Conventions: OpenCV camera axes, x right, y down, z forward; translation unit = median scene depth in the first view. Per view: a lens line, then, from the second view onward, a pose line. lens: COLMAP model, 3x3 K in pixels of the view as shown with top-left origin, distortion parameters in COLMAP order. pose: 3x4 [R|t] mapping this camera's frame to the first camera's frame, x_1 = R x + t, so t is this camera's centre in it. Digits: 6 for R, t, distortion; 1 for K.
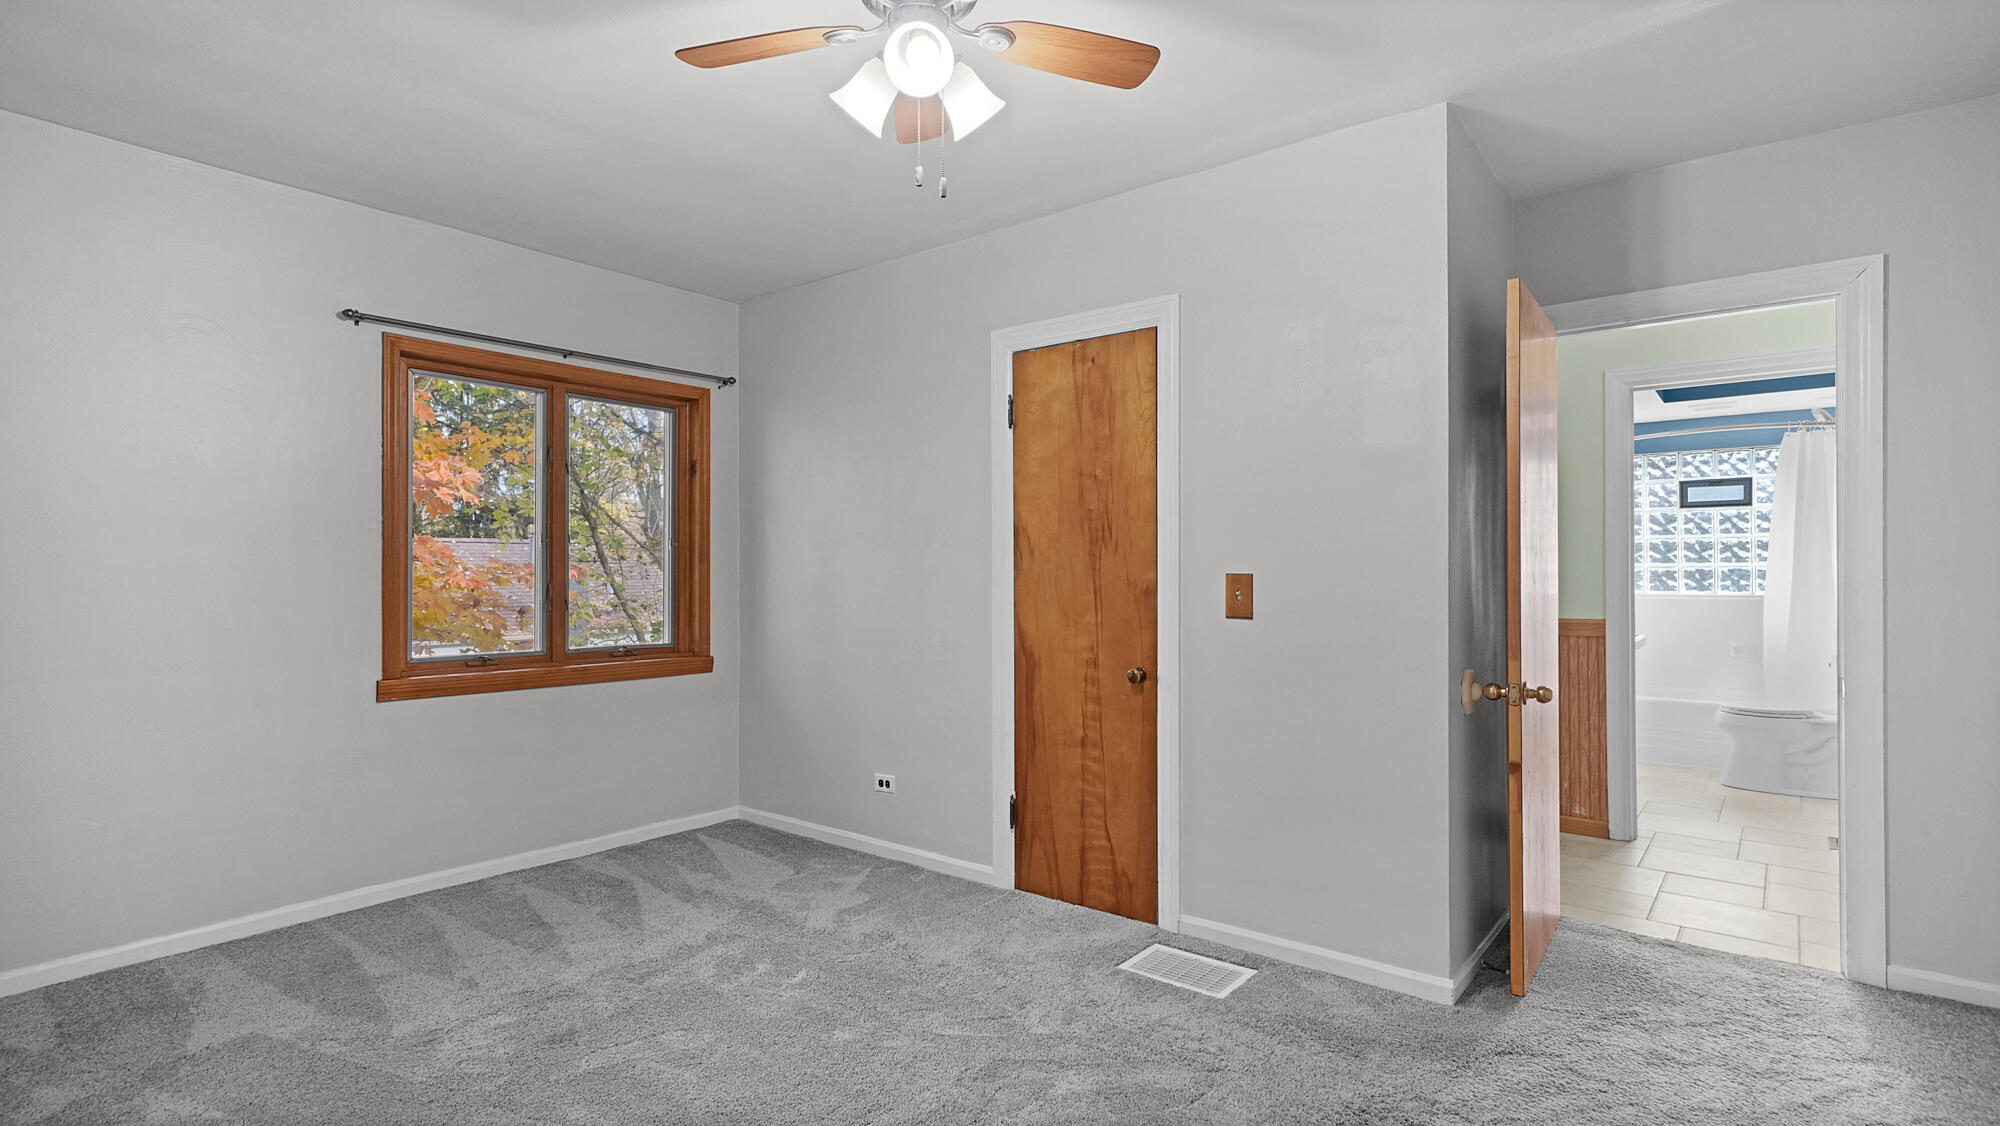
lens RADIAL K [[965.1, 0, 1001.2], [0, 965.1, 570.4], [0, 0, 1]] dist [0.005774, 0.000629]
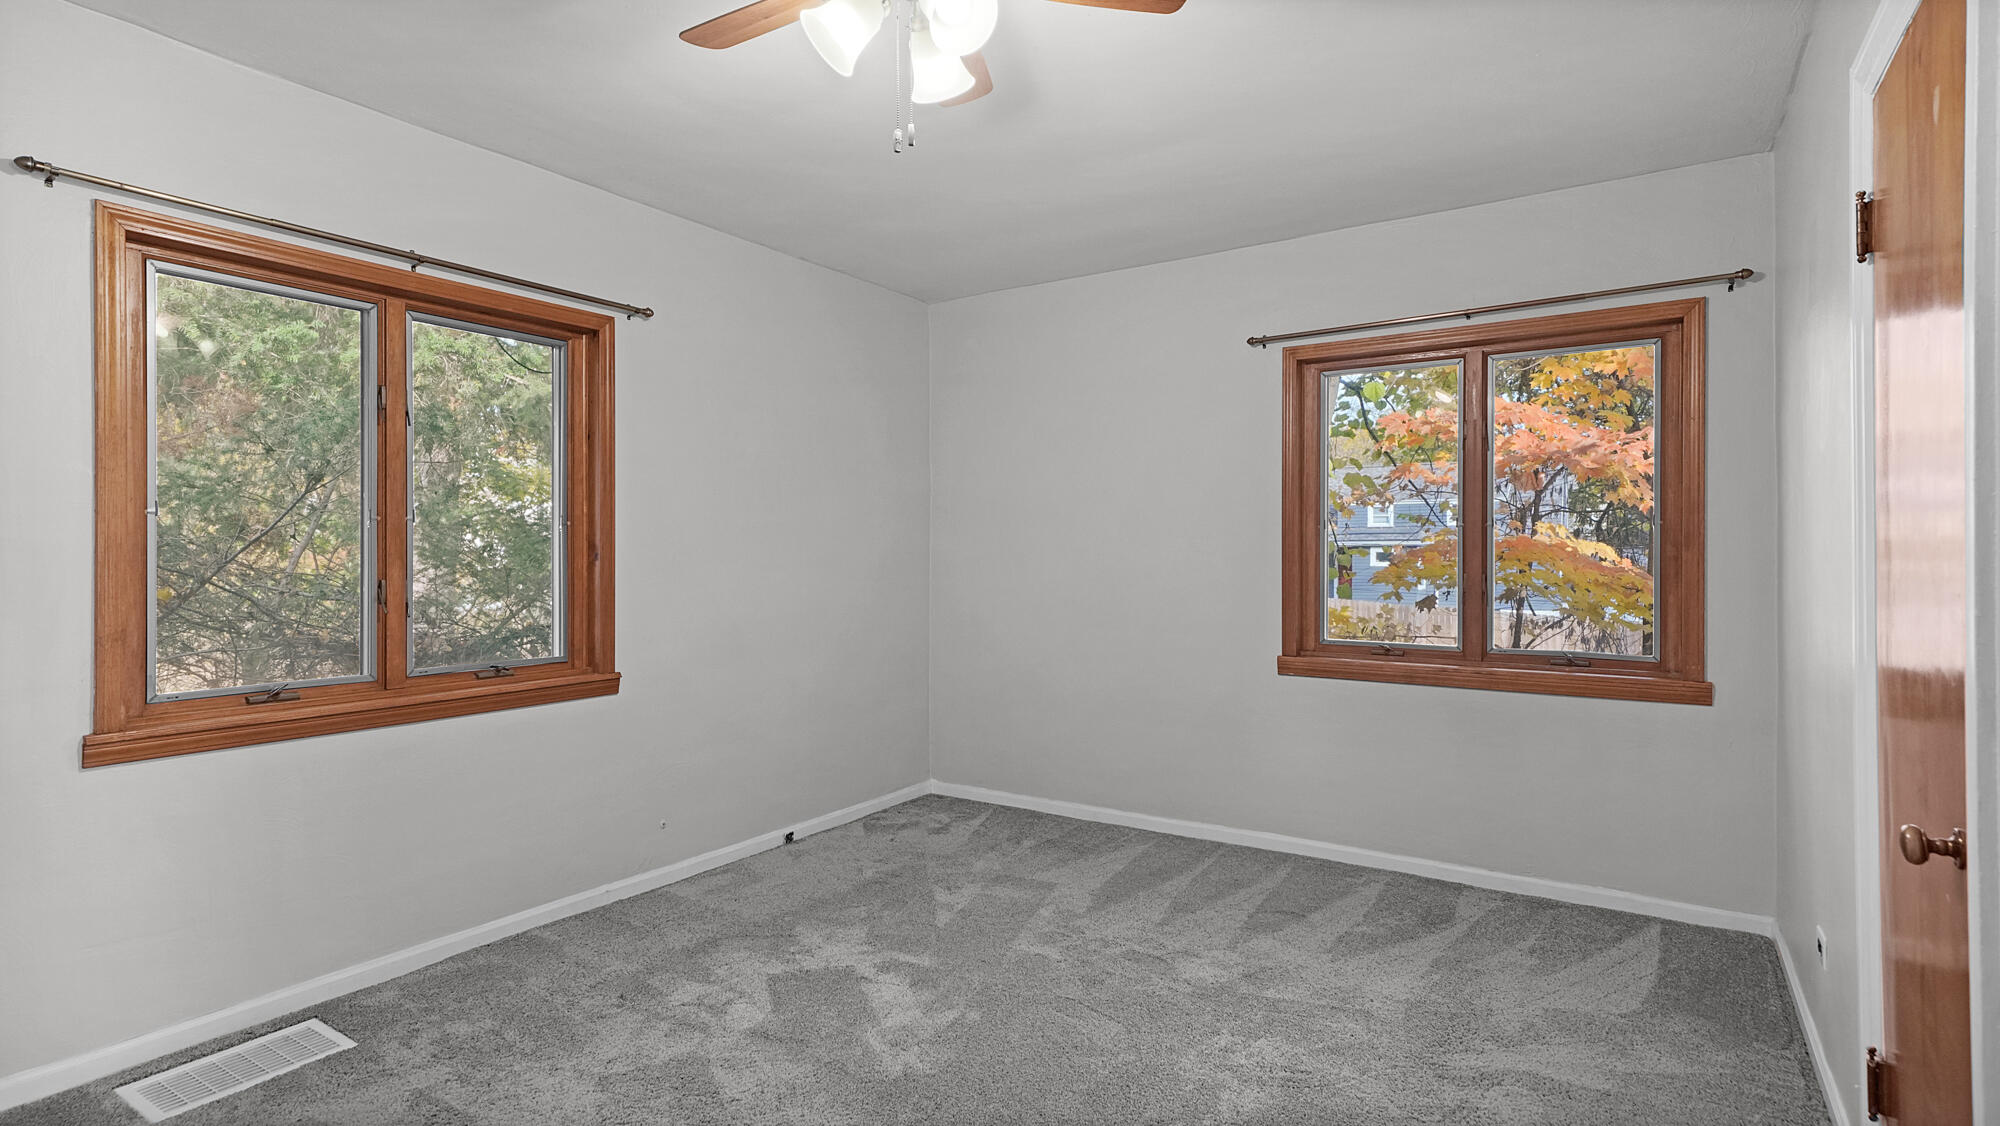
lens RADIAL K [[965.1, 0, 1000.2], [0, 965.1, 553.1], [0, 0, 1]] dist [0.005774, 0.000629]
pose [[0.087614, -0.006201, -0.996135, 0.430431], [0.000522, 0.999981, -0.006179, 0.000629], [0.996154, 0.000021, 0.087616, 0.537620]]
